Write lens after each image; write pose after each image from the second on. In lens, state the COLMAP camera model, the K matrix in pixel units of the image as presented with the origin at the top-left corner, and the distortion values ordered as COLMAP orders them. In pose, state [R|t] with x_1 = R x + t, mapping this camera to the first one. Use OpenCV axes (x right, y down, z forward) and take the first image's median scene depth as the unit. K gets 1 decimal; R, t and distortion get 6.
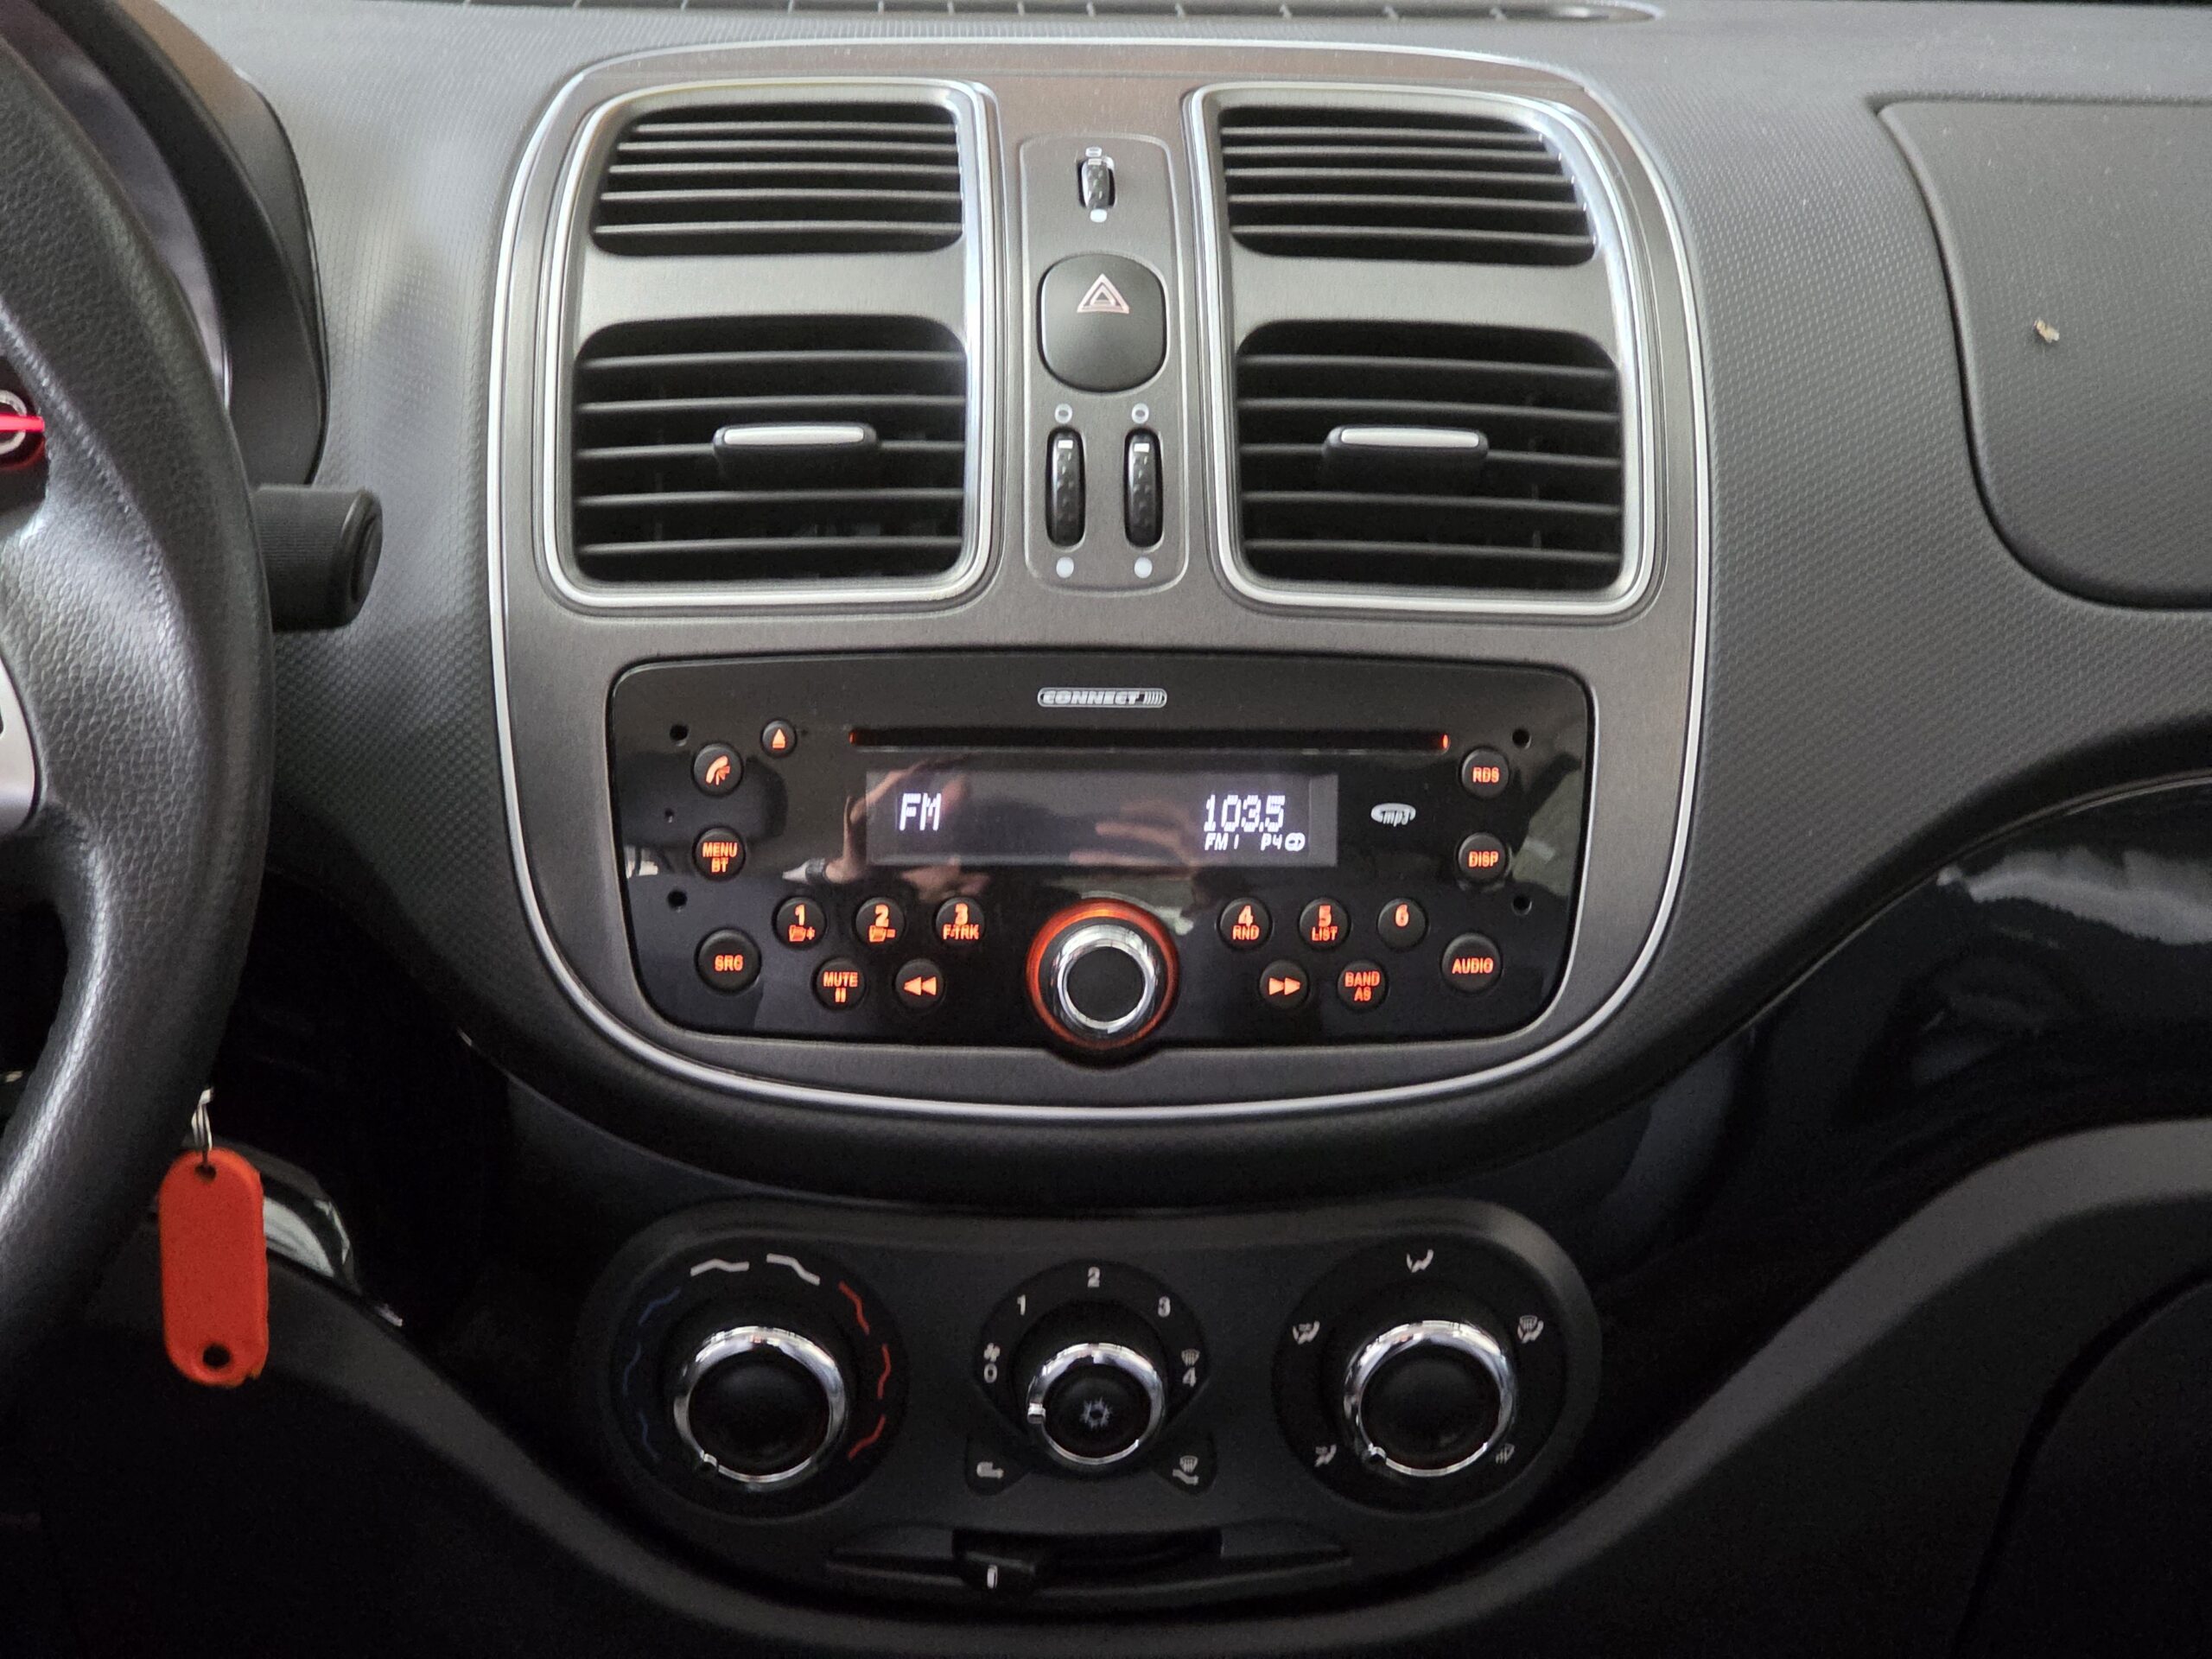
lens RADIAL K [[4350.8, 0, 1101.2], [0, 4350.8, 836.1], [0, 0, 1]] dist [-0.095402, 0.000000]
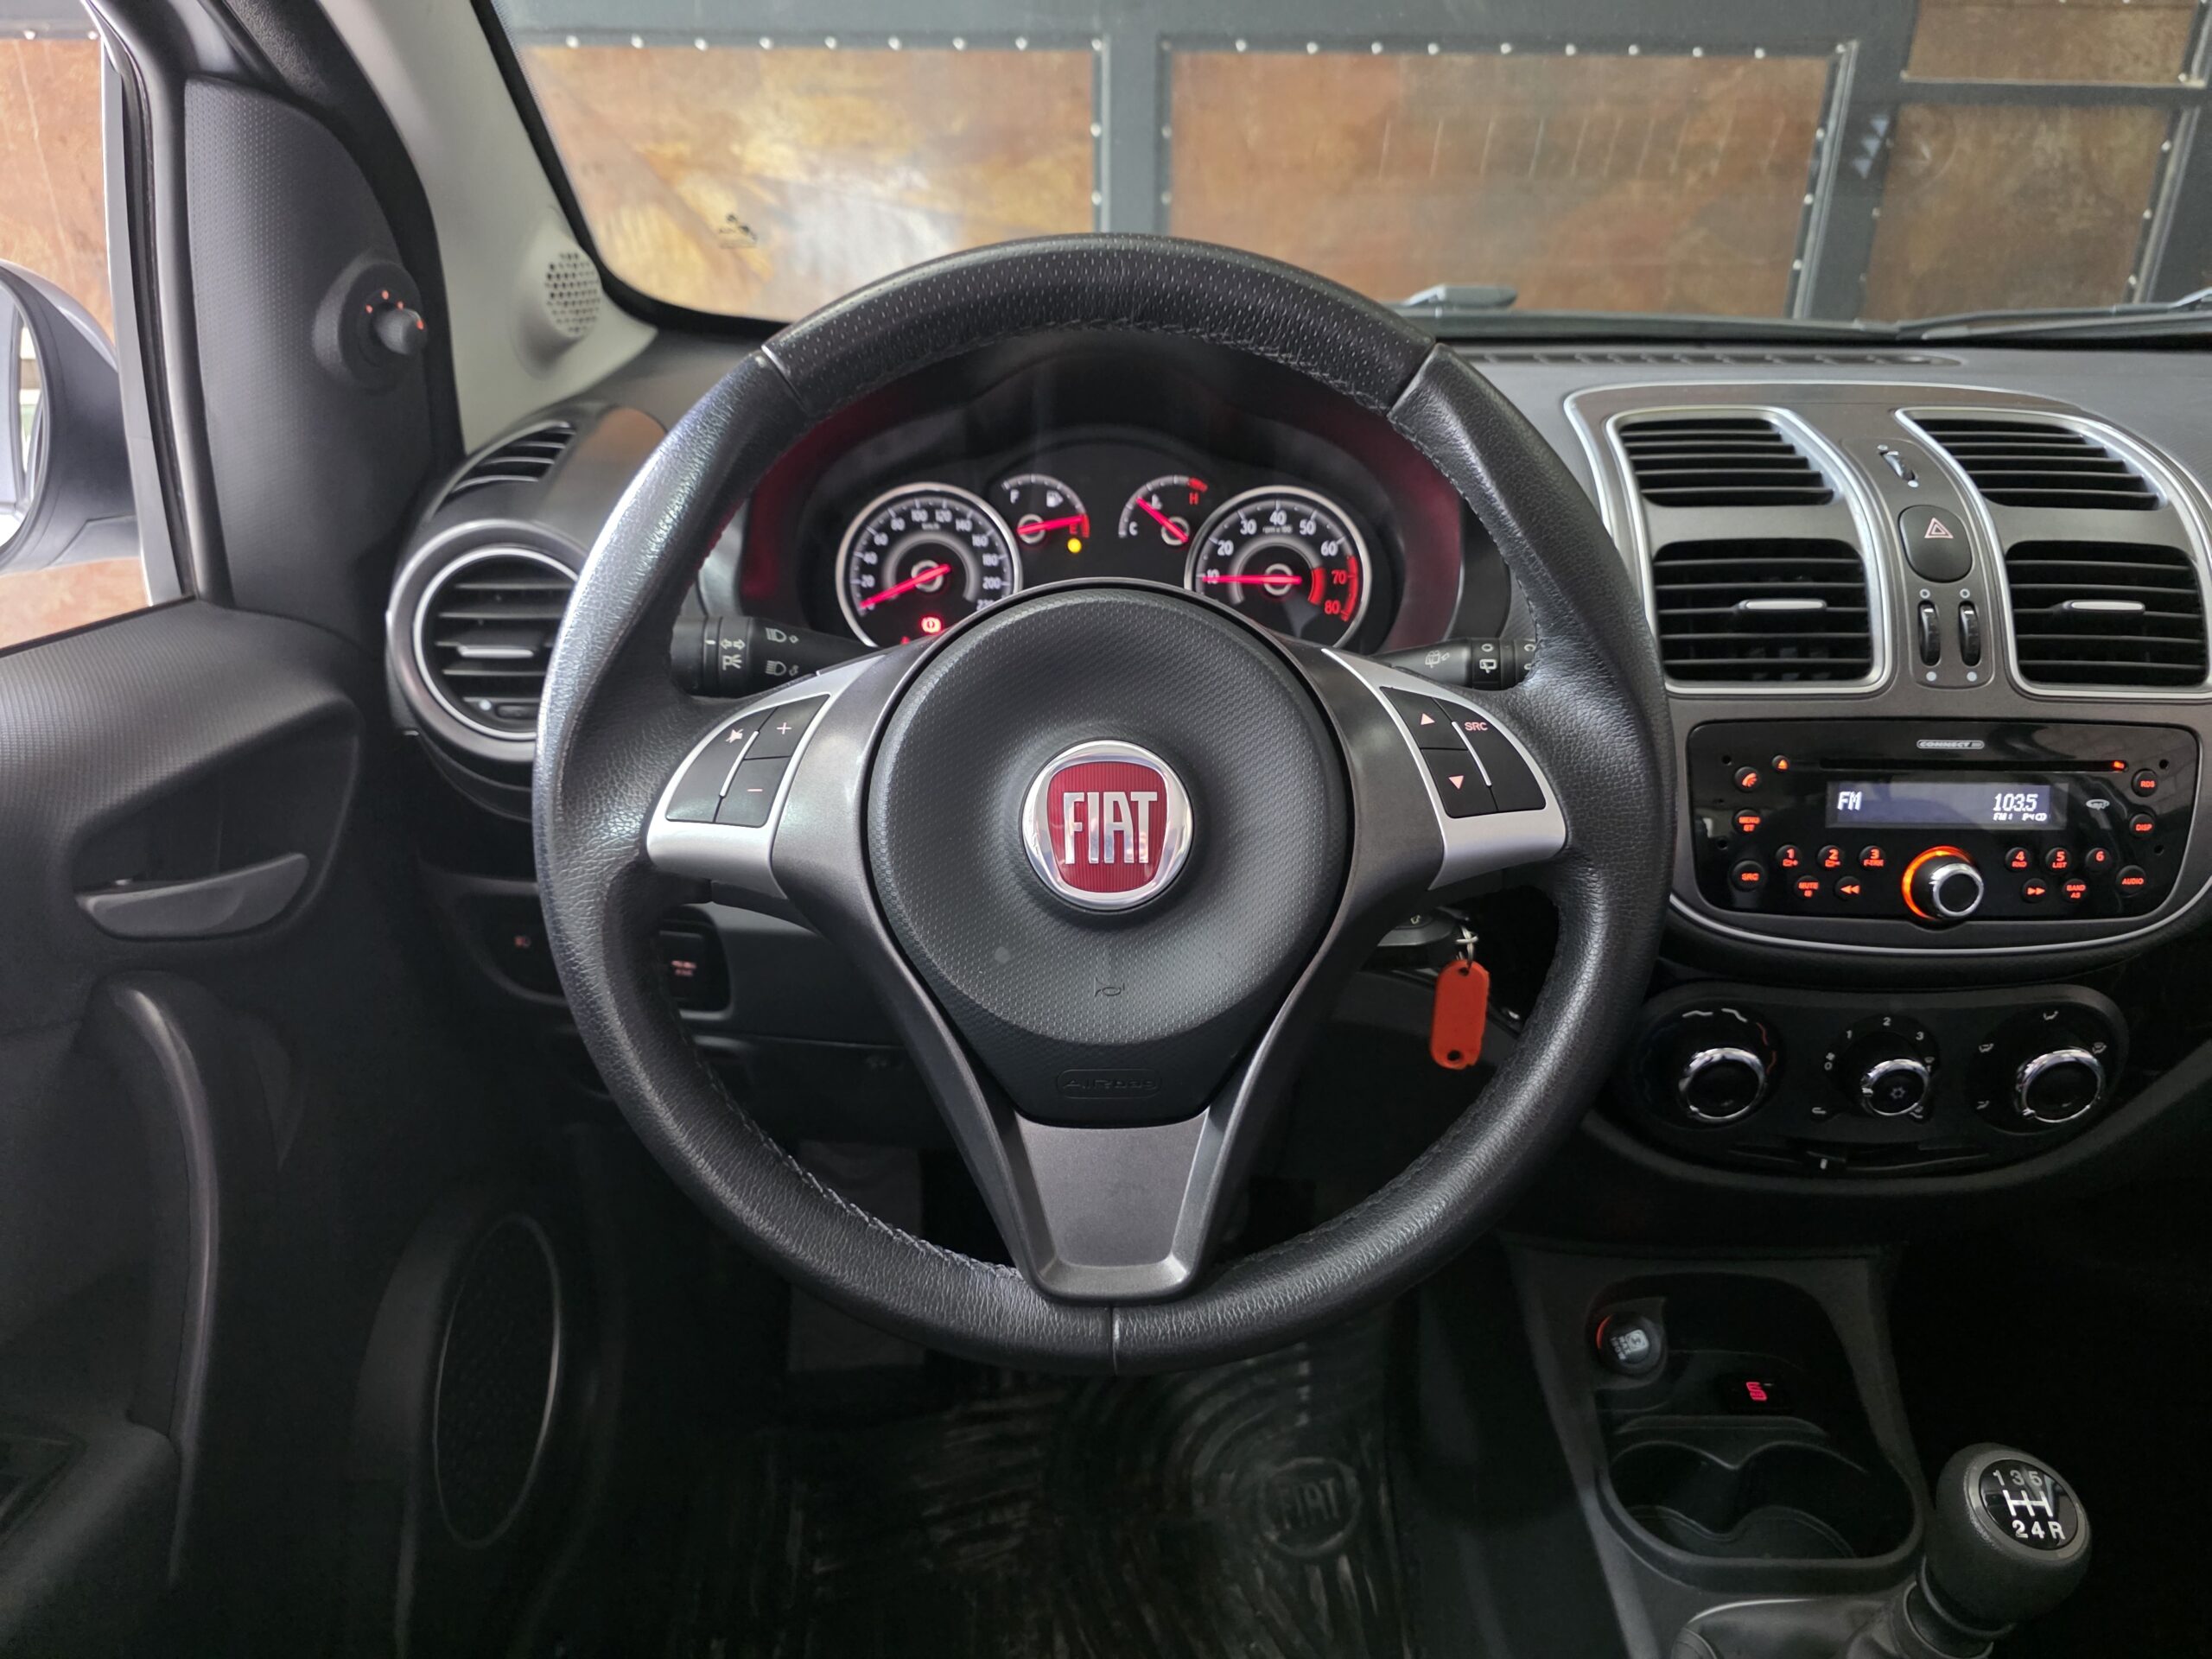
lens RADIAL K [[1519.6, 0, 1119.0], [0, 1519.6, 795.4], [0, 0, 1]] dist [0.053839, -0.052097]
pose [[0.999066, 0.010227, -0.041988, -0.335379], [-0.005961, 0.994919, 0.100499, -0.074153], [0.042802, -0.100155, 0.994051, 0.288964]]
